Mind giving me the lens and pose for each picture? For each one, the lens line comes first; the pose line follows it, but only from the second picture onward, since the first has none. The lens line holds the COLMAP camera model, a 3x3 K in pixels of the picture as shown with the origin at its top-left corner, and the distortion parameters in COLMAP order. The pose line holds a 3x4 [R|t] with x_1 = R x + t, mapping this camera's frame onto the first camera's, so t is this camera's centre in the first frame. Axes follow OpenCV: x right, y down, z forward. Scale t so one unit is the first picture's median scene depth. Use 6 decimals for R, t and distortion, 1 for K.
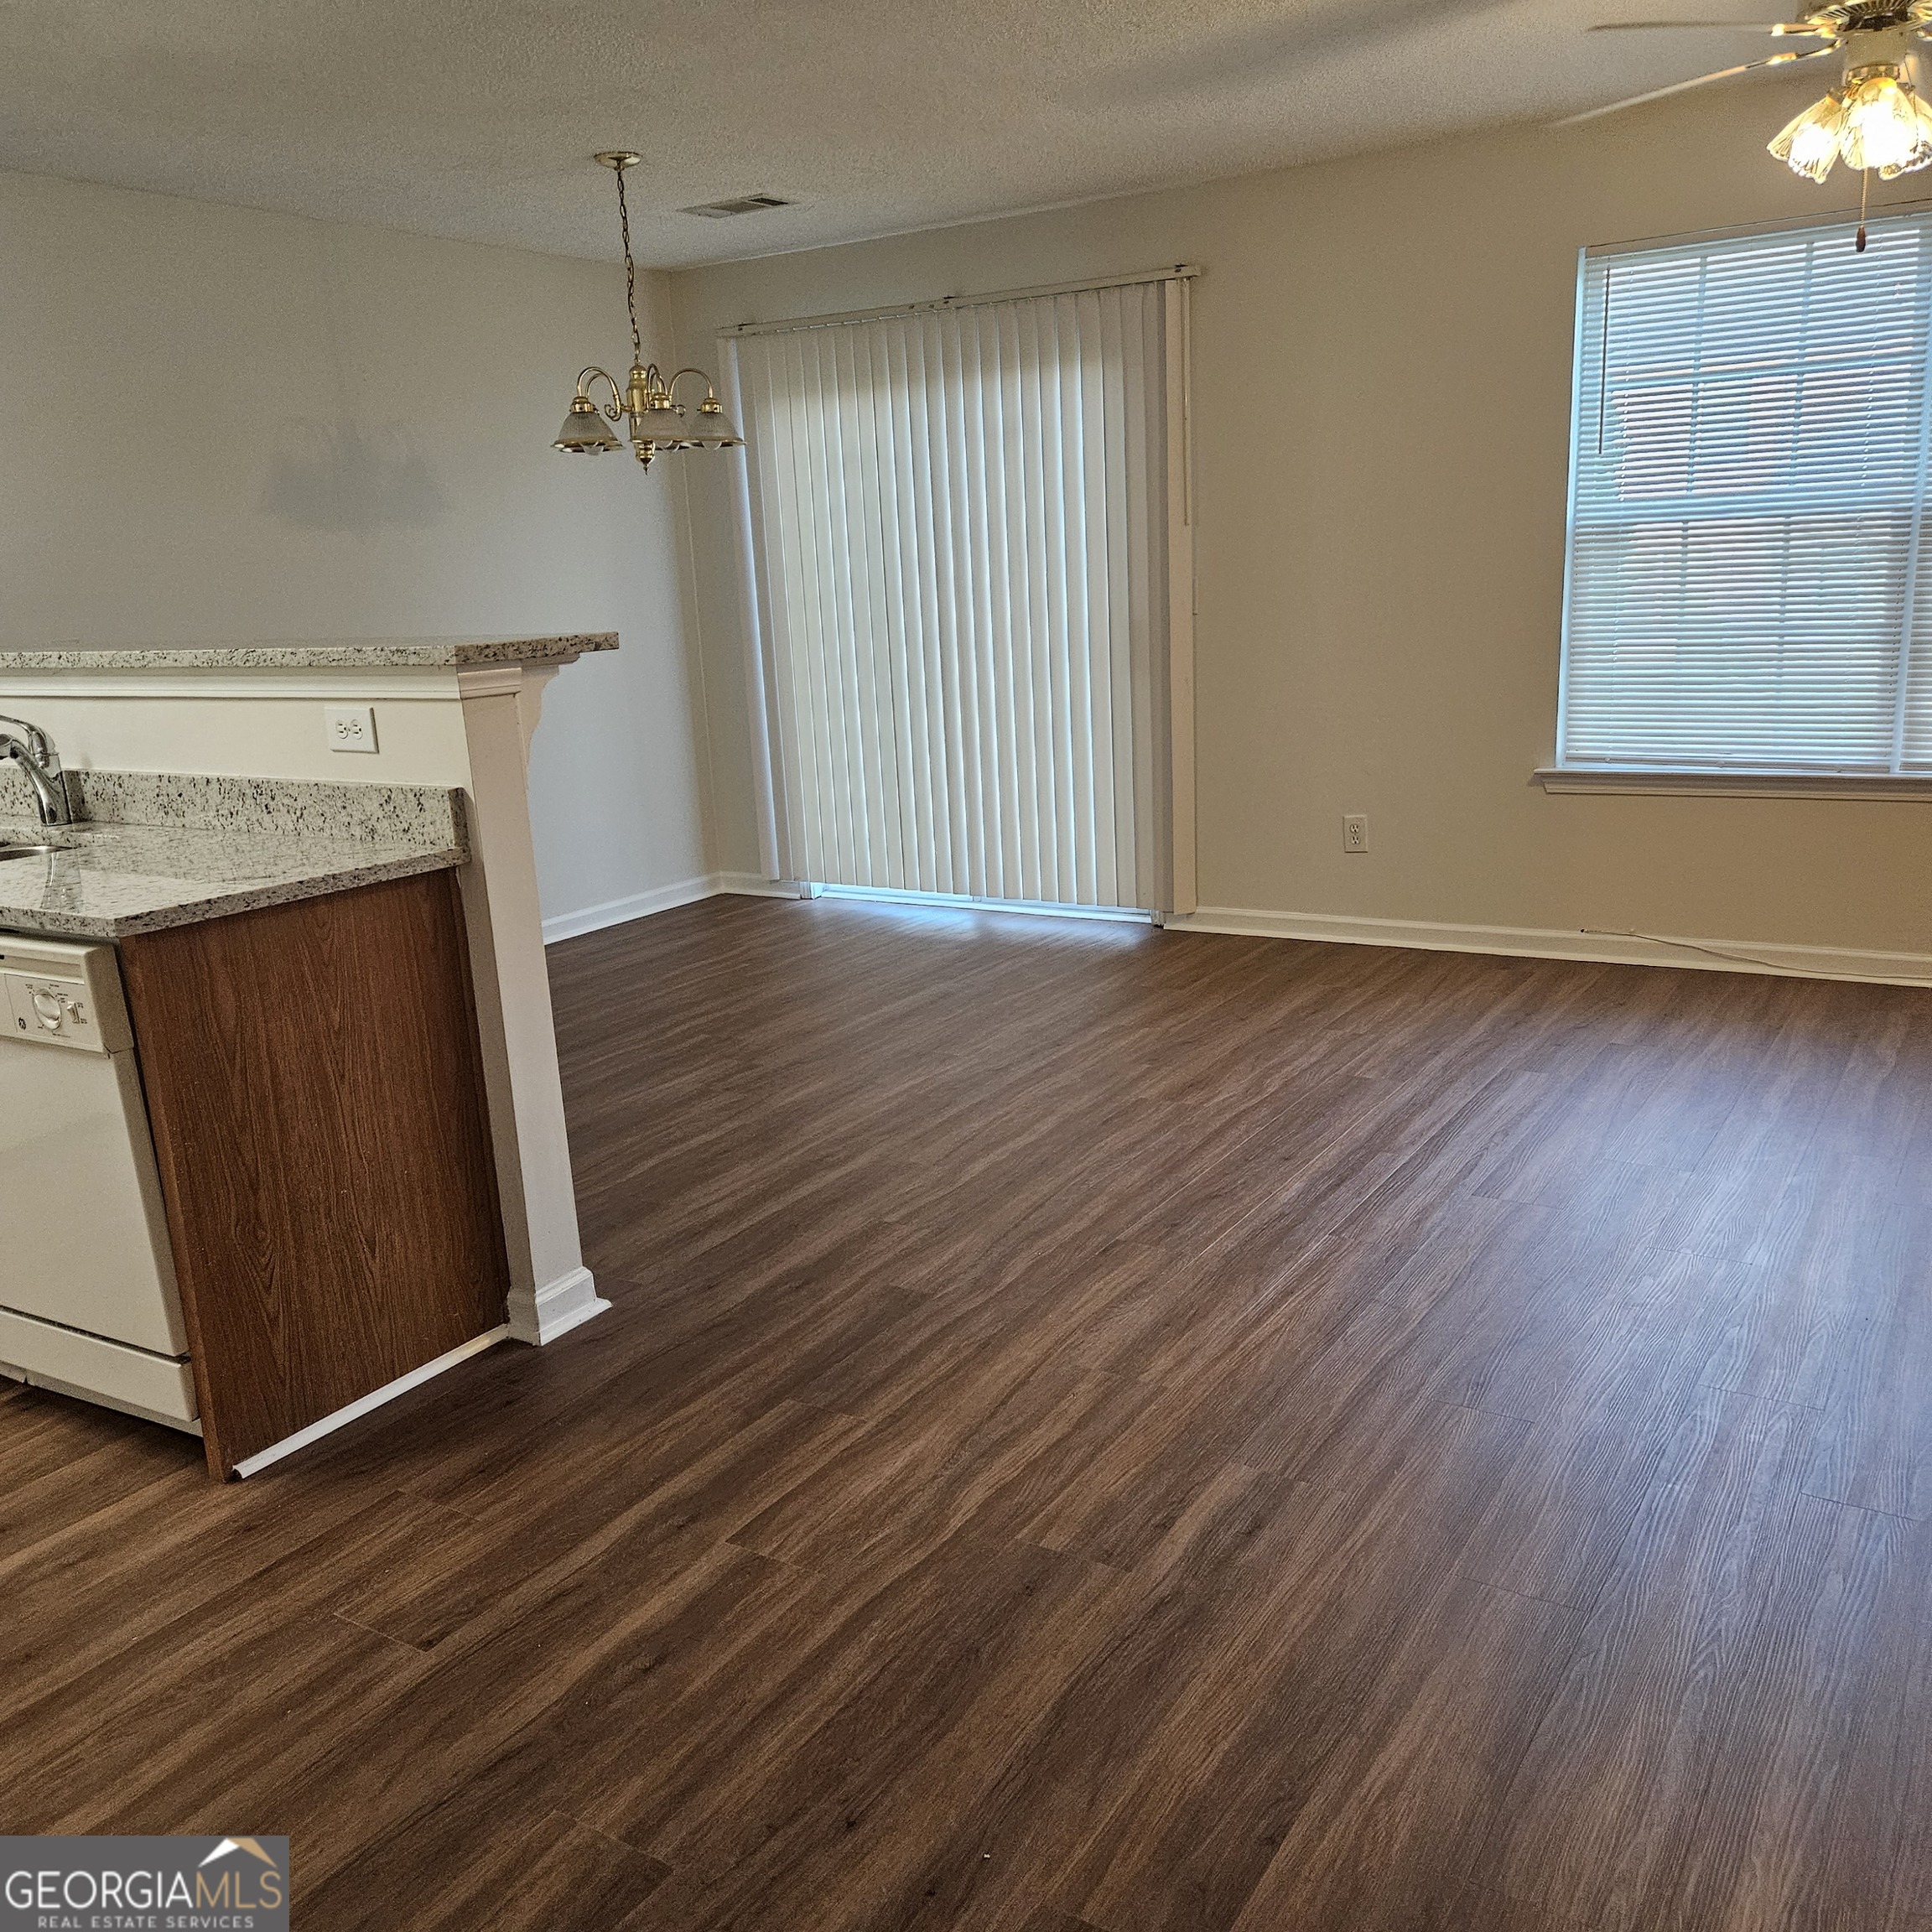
lens RADIAL K [[1721.9, 0, 962.9], [0, 1721.9, 973.2], [0, 0, 1]] dist [0.079145, -0.069700]
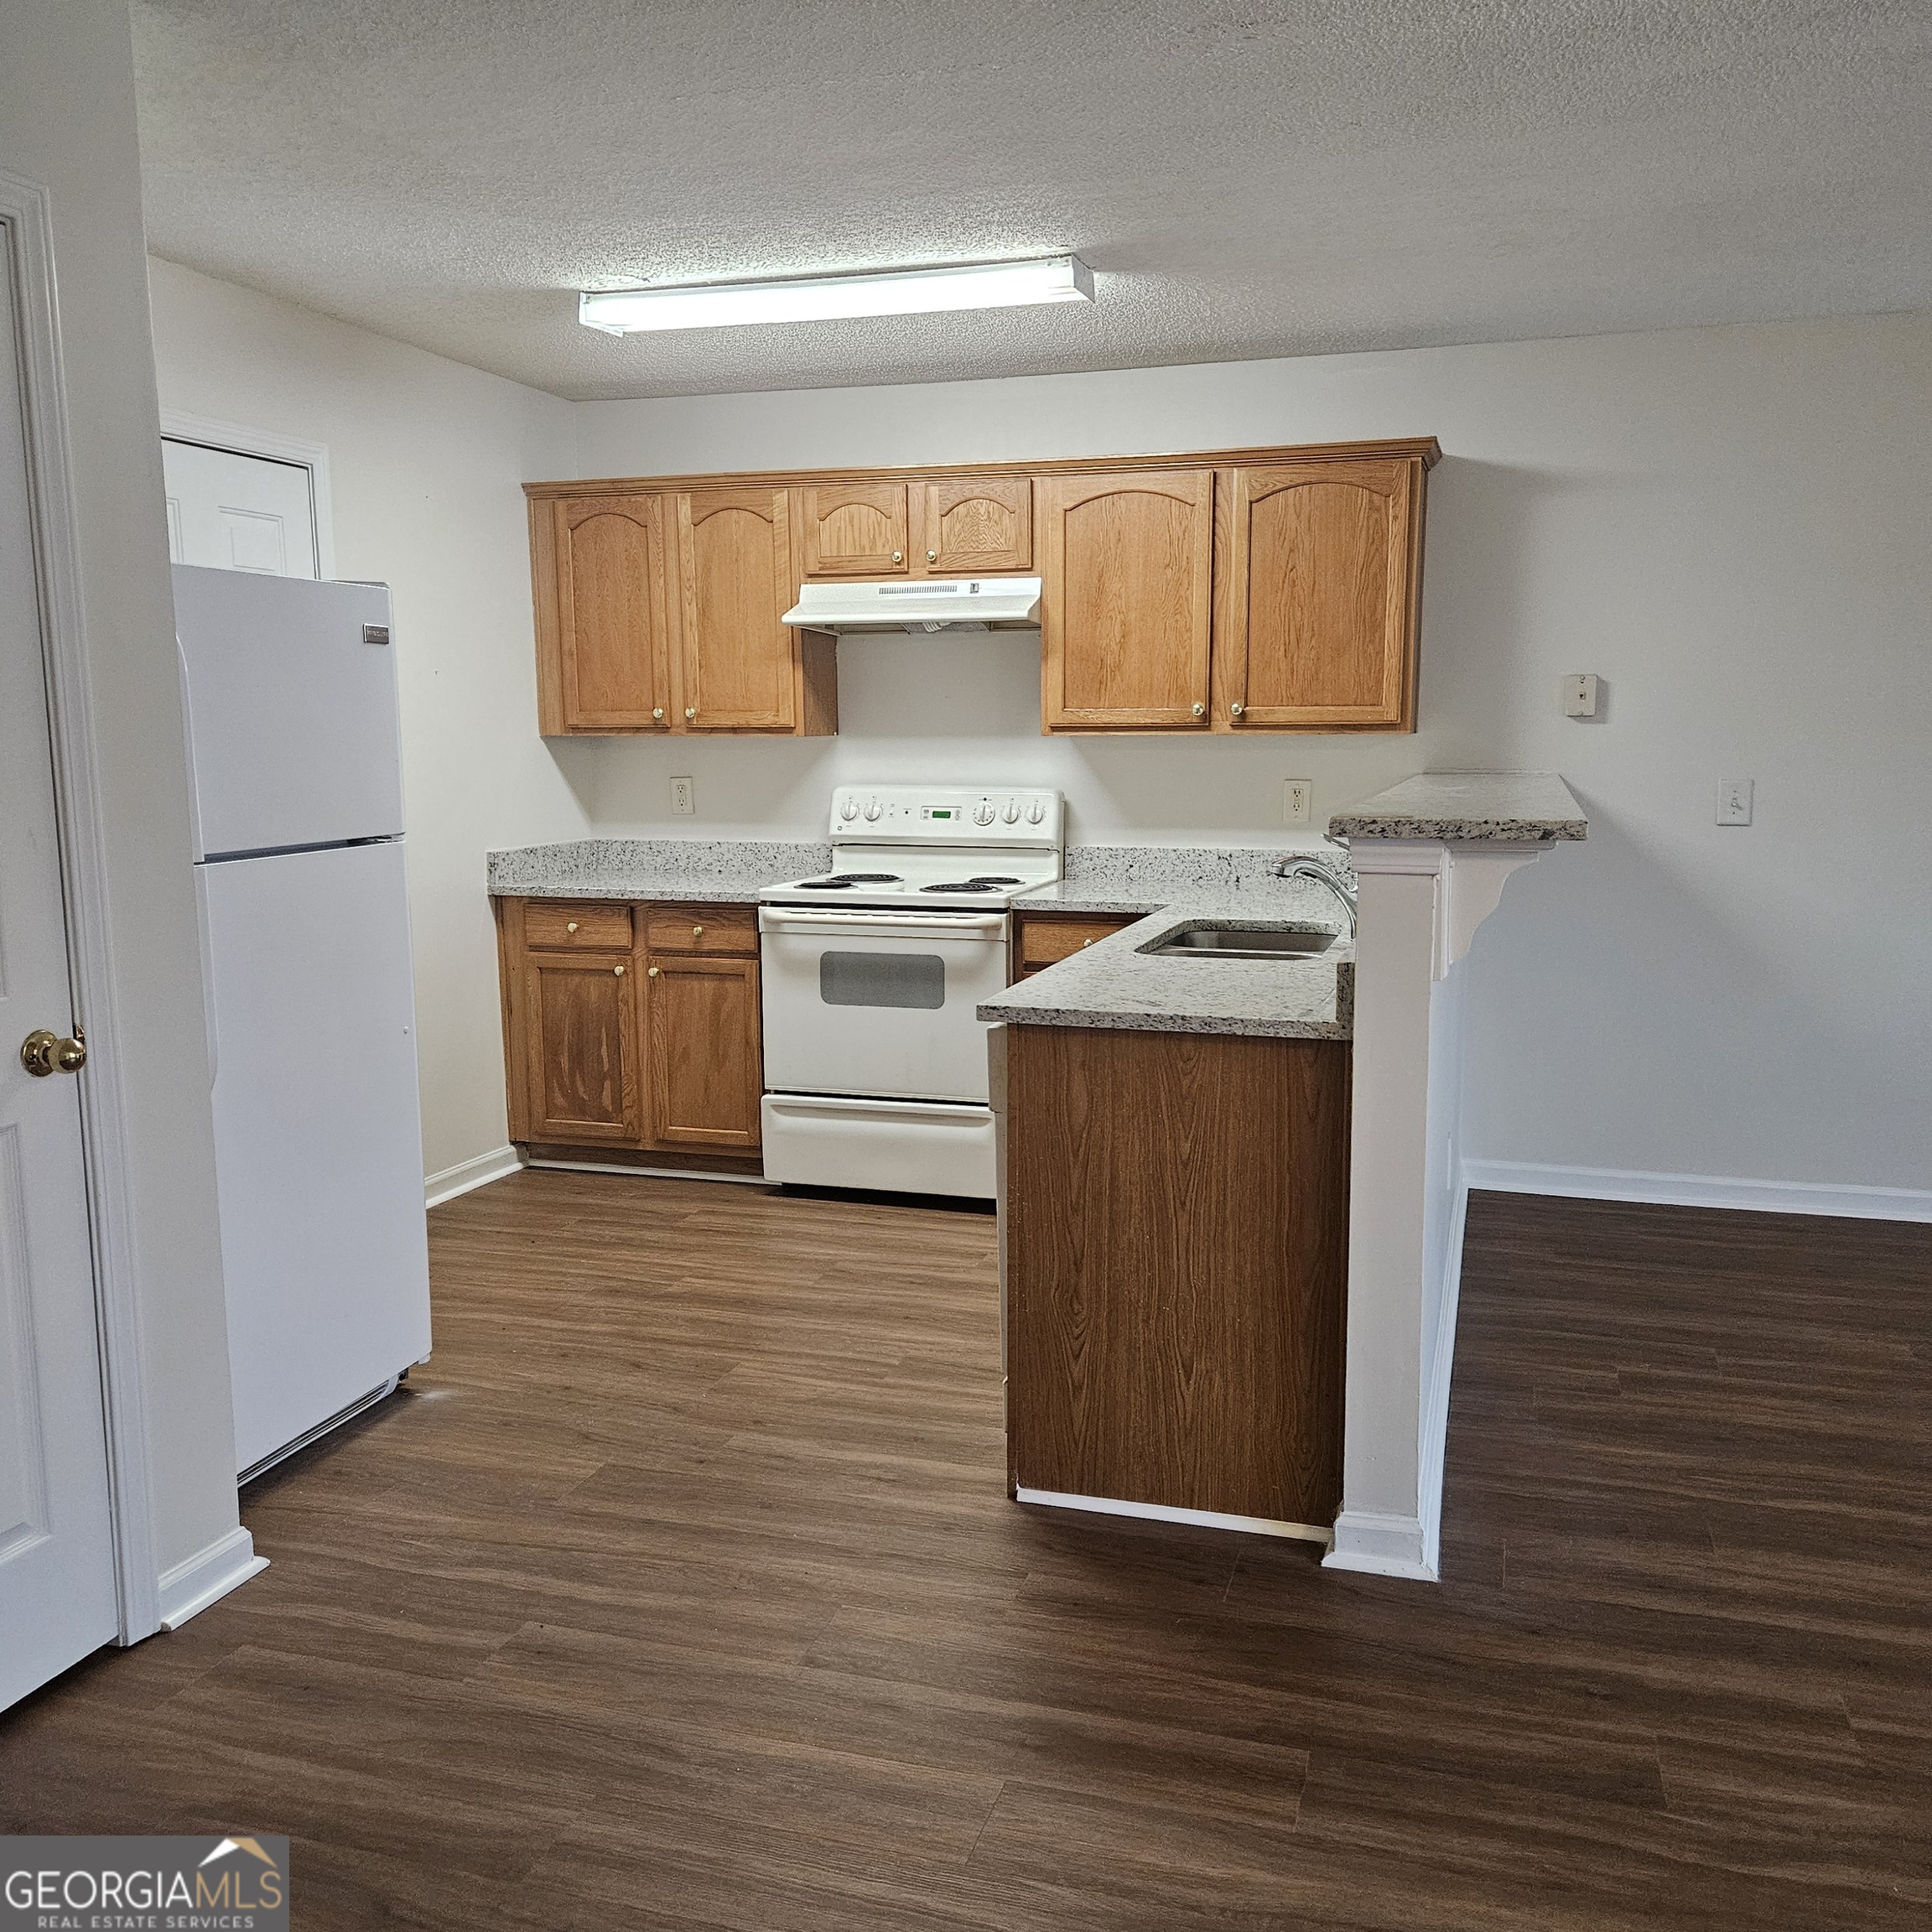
lens RADIAL K [[1721.9, 0, 962.9], [0, 1721.9, 973.2], [0, 0, 1]] dist [0.079145, -0.069700]
pose [[0.264590, 0.188434, -0.945772, 0.492746], [-0.236746, 0.963404, 0.125715, -0.151068], [0.934849, 0.190645, 0.299518, 0.456765]]
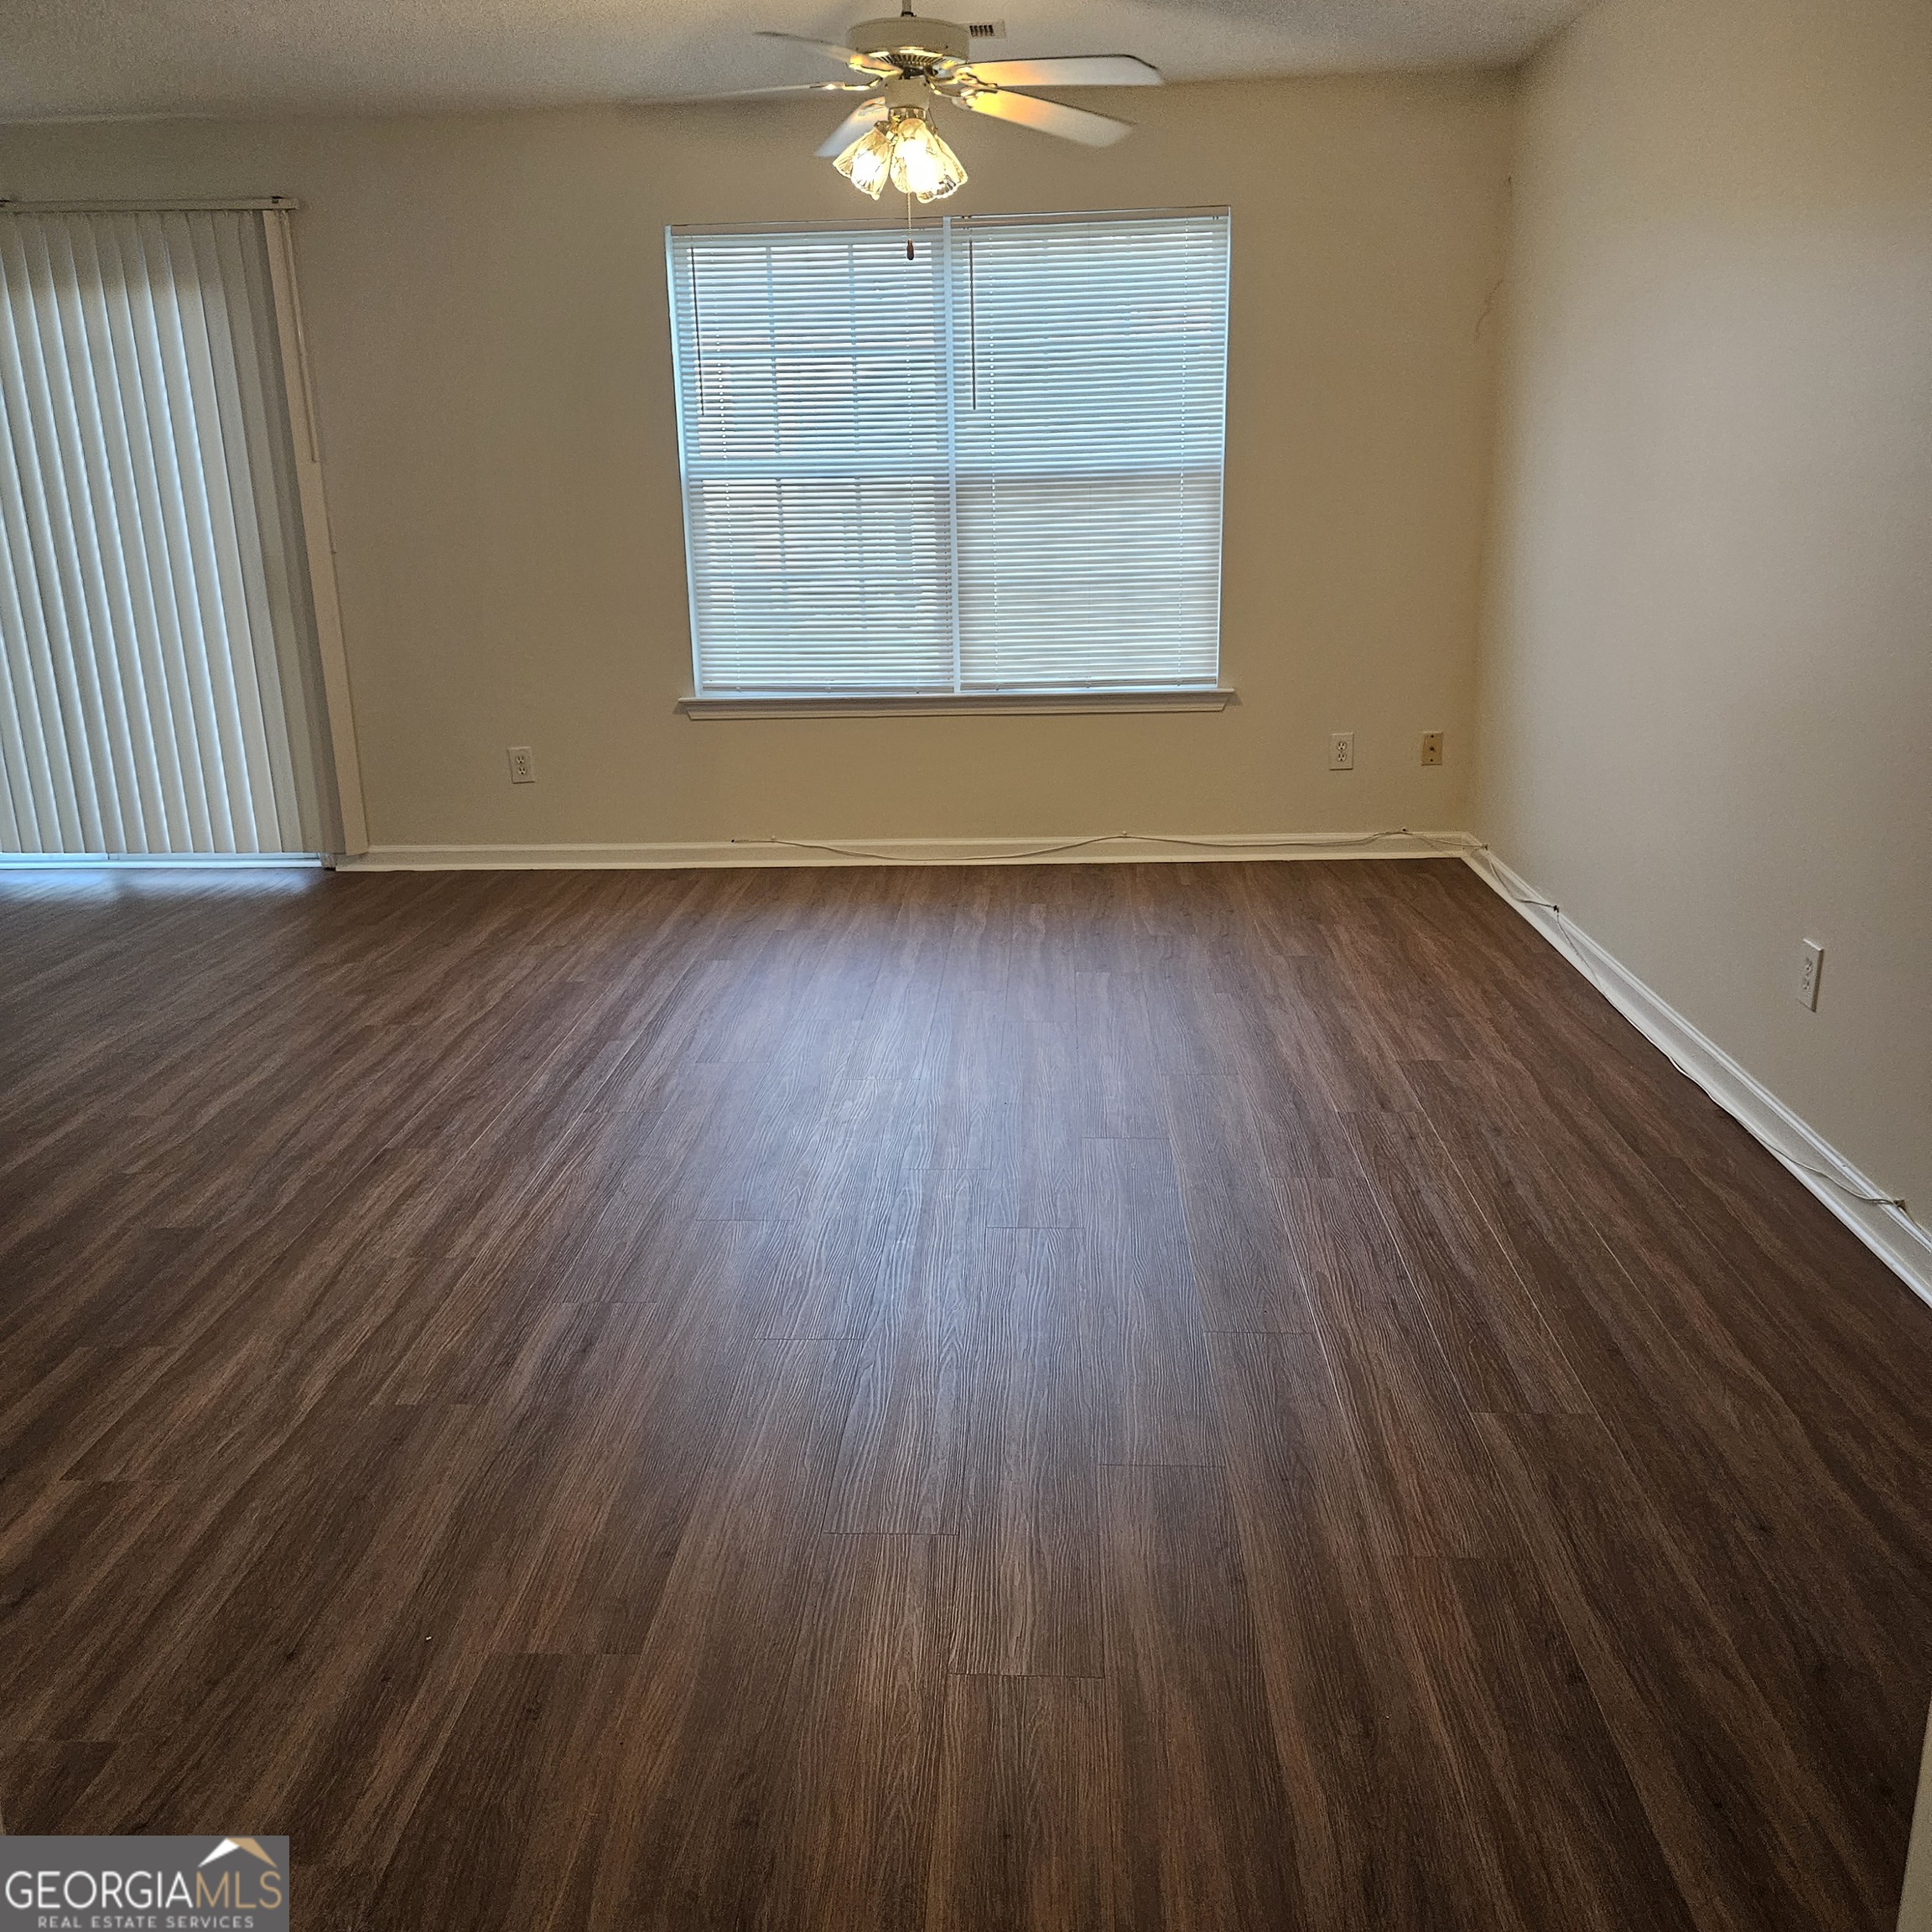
lens RADIAL K [[1721.9, 0, 962.9], [0, 1721.9, 973.2], [0, 0, 1]] dist [0.079145, -0.069700]
pose [[0.868470, -0.110306, 0.483313, -0.106975], [0.098385, 0.993889, 0.050045, 0.031821], [-0.485880, 0.004089, 0.874016, -0.090893]]
